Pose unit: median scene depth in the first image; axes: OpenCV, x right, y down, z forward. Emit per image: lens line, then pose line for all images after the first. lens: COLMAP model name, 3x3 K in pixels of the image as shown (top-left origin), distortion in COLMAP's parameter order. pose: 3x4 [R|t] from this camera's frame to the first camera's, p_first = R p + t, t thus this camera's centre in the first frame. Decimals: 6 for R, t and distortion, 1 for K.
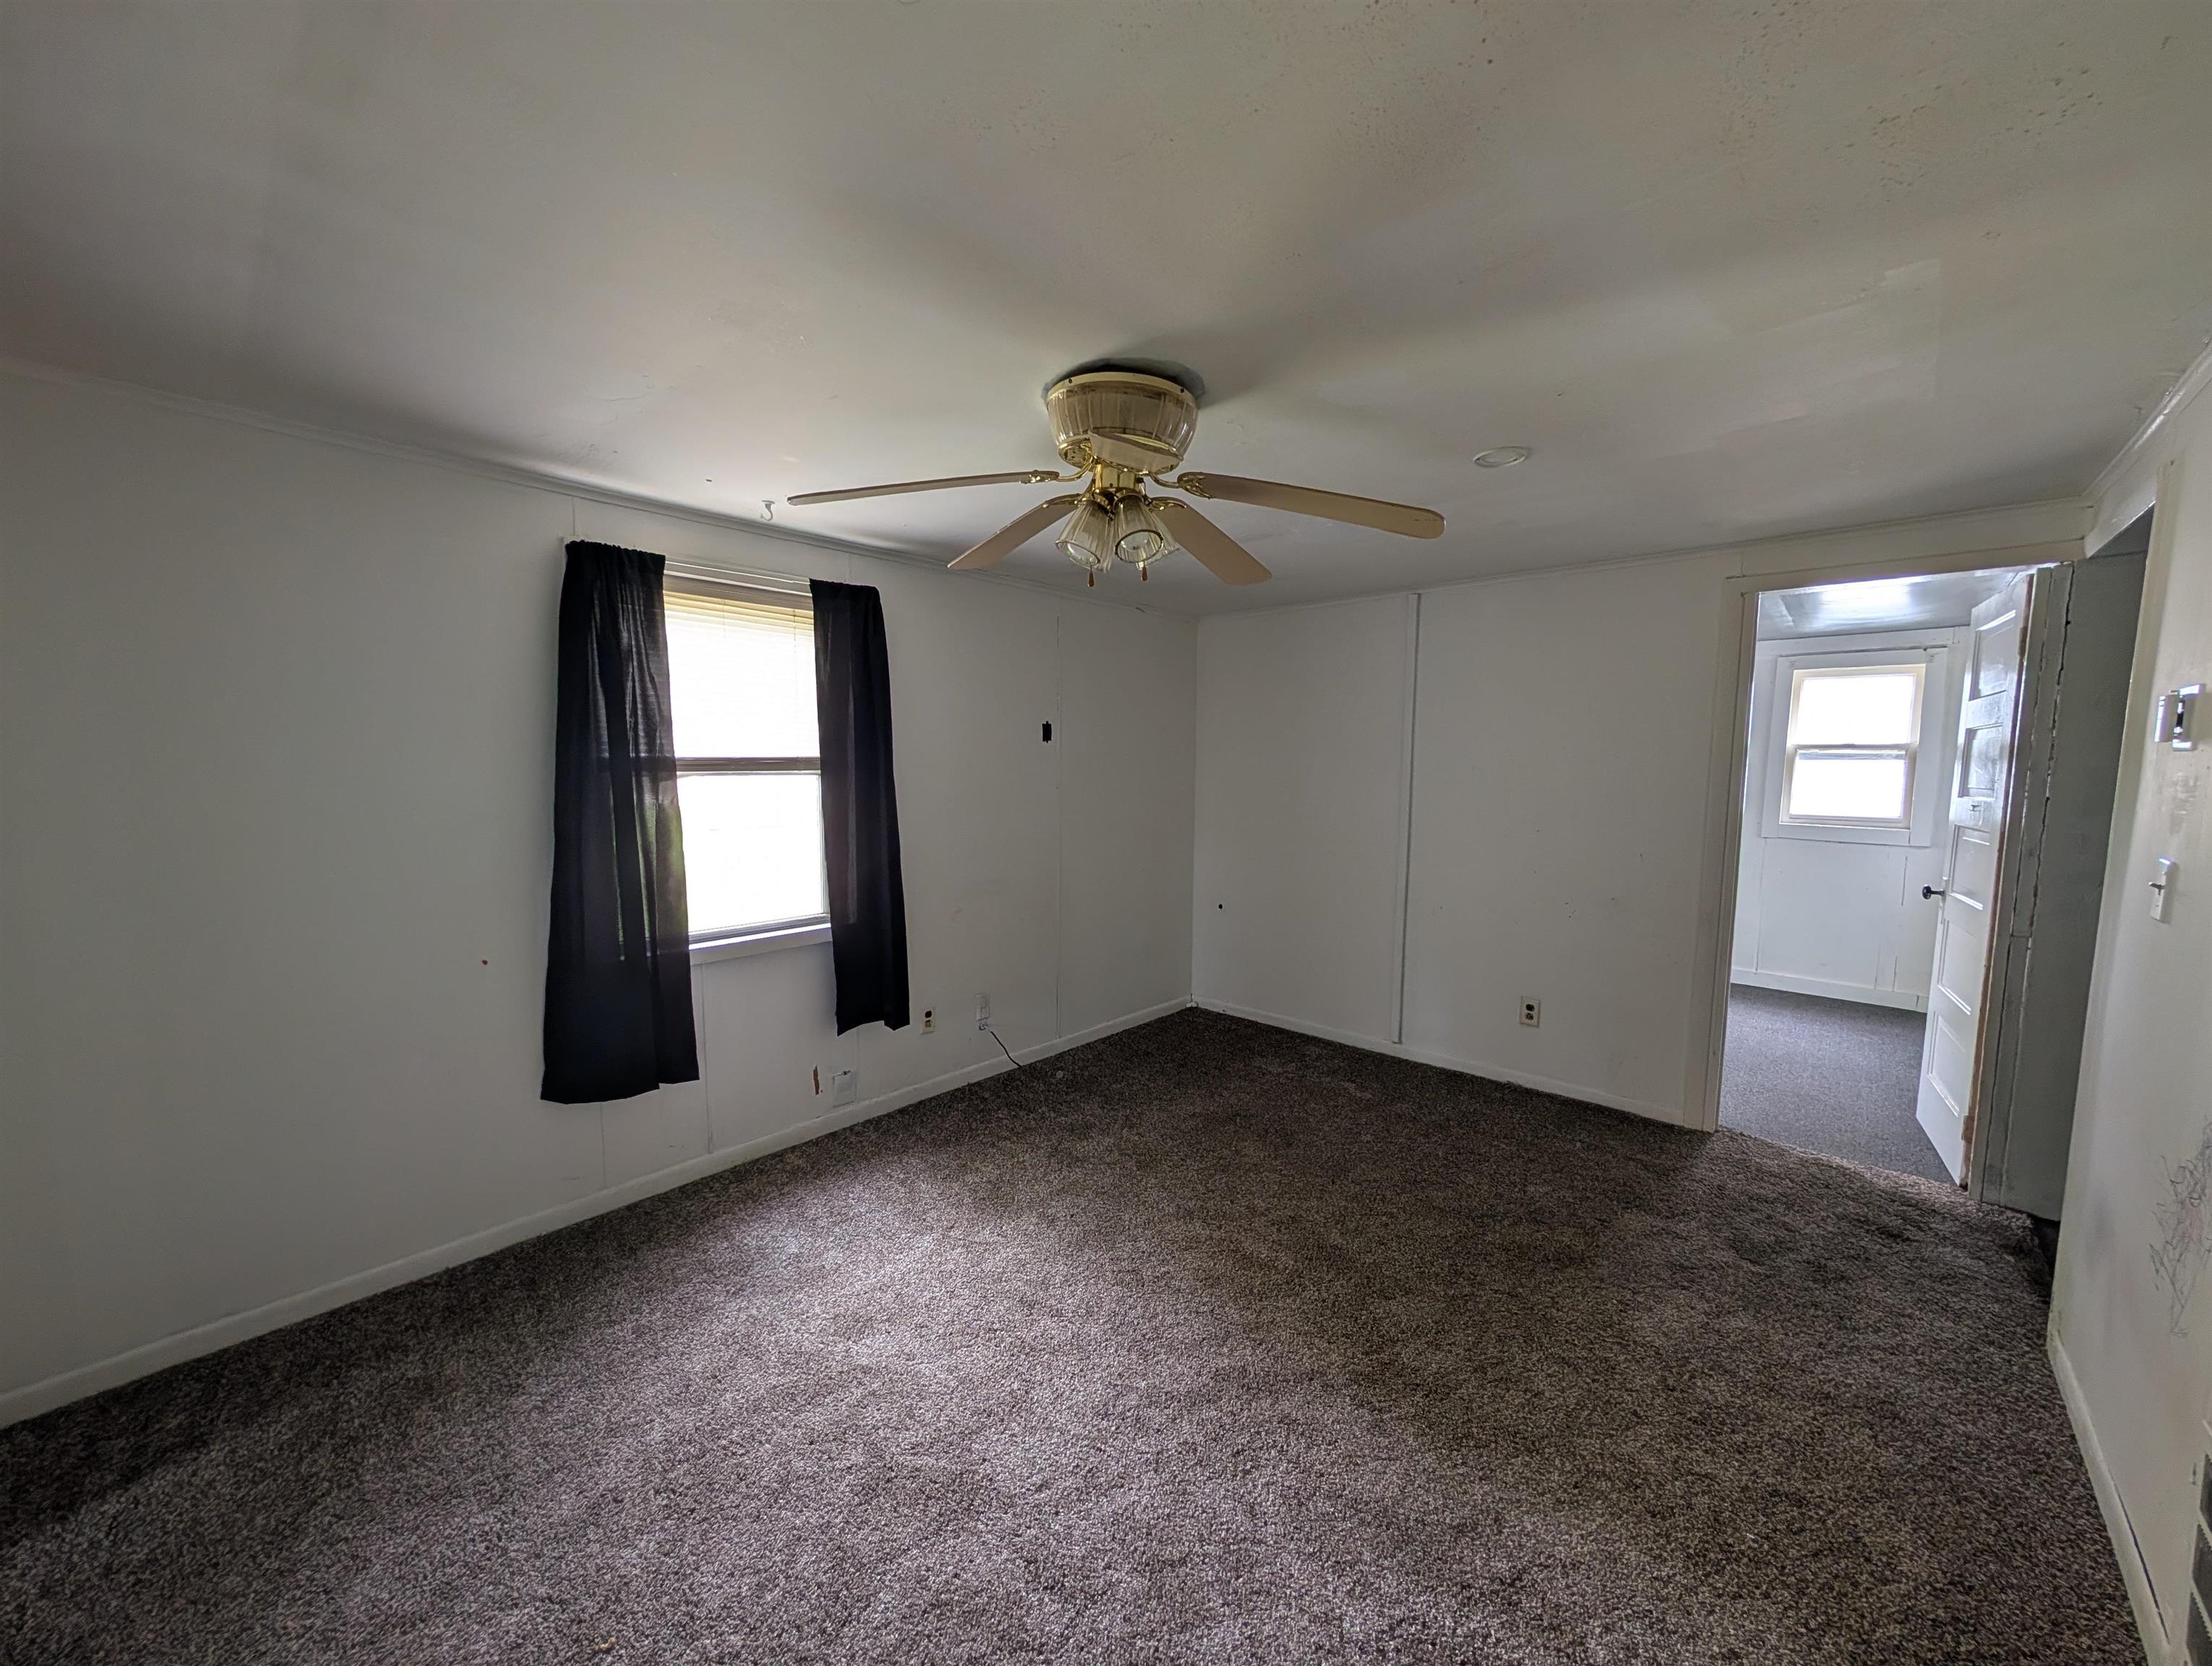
lens RADIAL K [[835.6, 0, 1106.3], [0, 835.6, 836.2], [0, 0, 1]] dist [-0.001848, 0.000156]
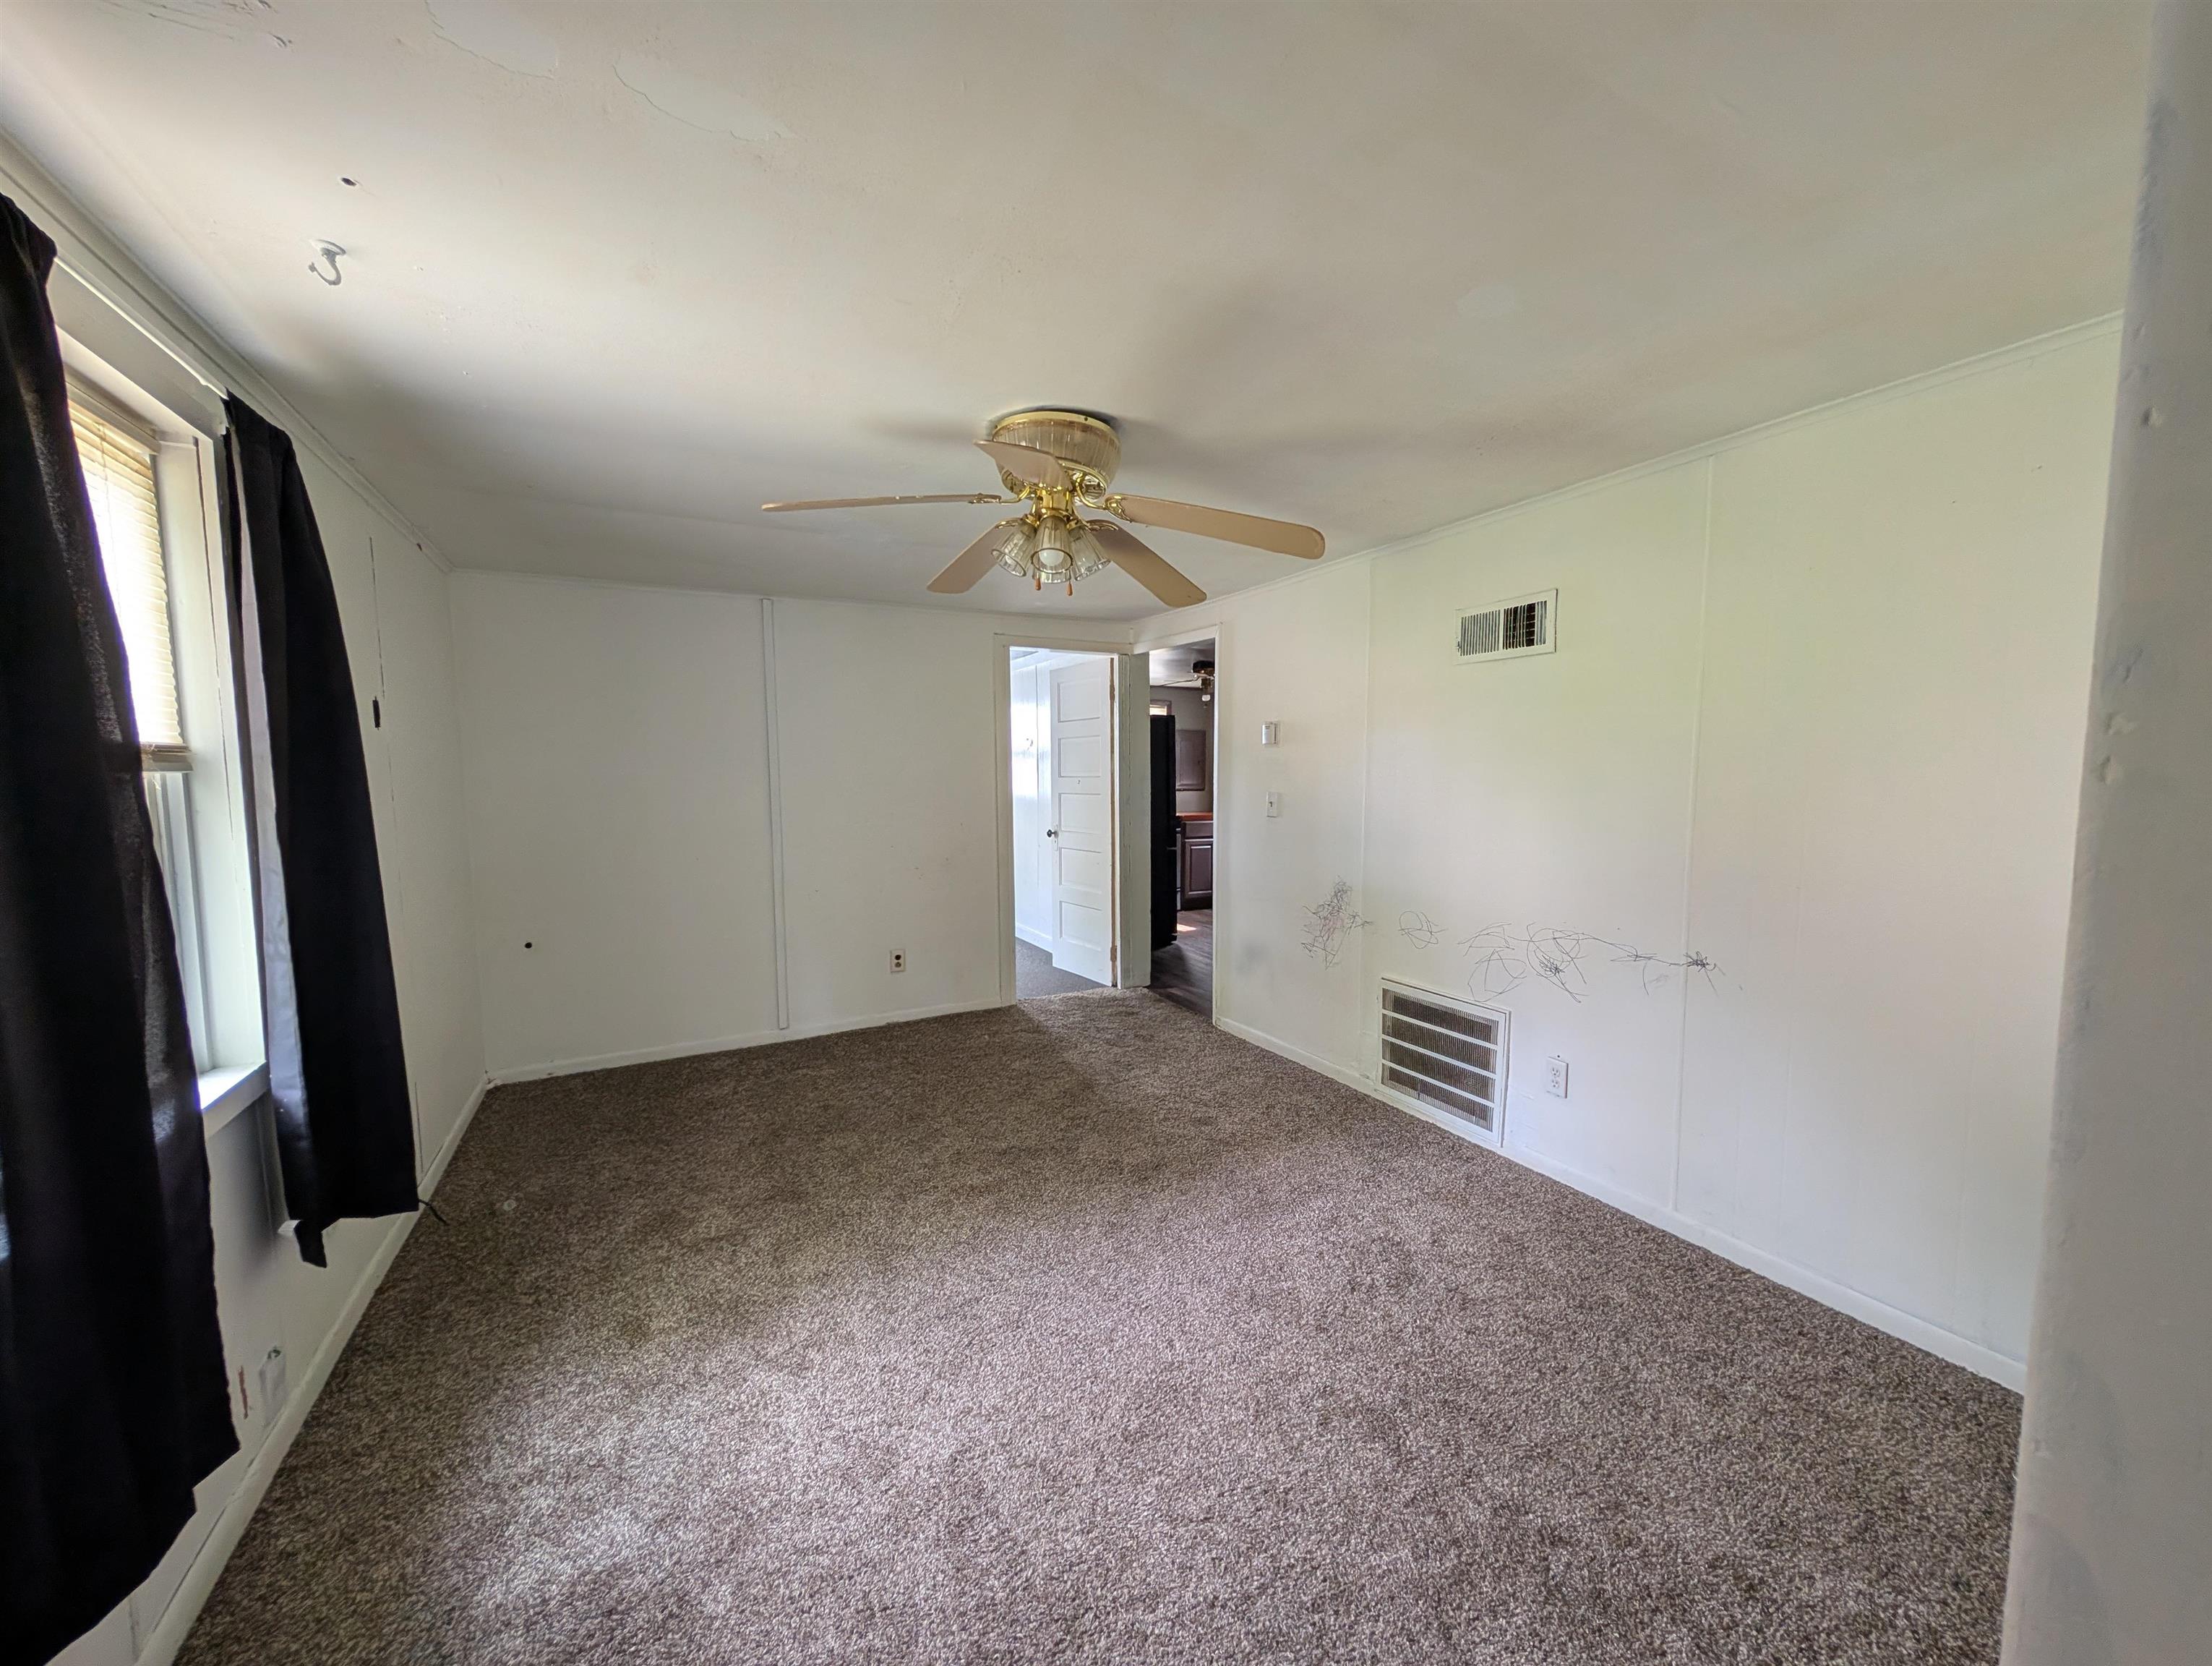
lens RADIAL K [[835.6, 0, 1106.3], [0, 835.6, 836.2], [0, 0, 1]] dist [-0.001848, 0.000156]
pose [[0.333230, -0.090666, 0.938476, -0.650258], [0.093781, 0.993617, 0.062694, -0.026520], [-0.938170, 0.067119, 0.339605, 0.337183]]
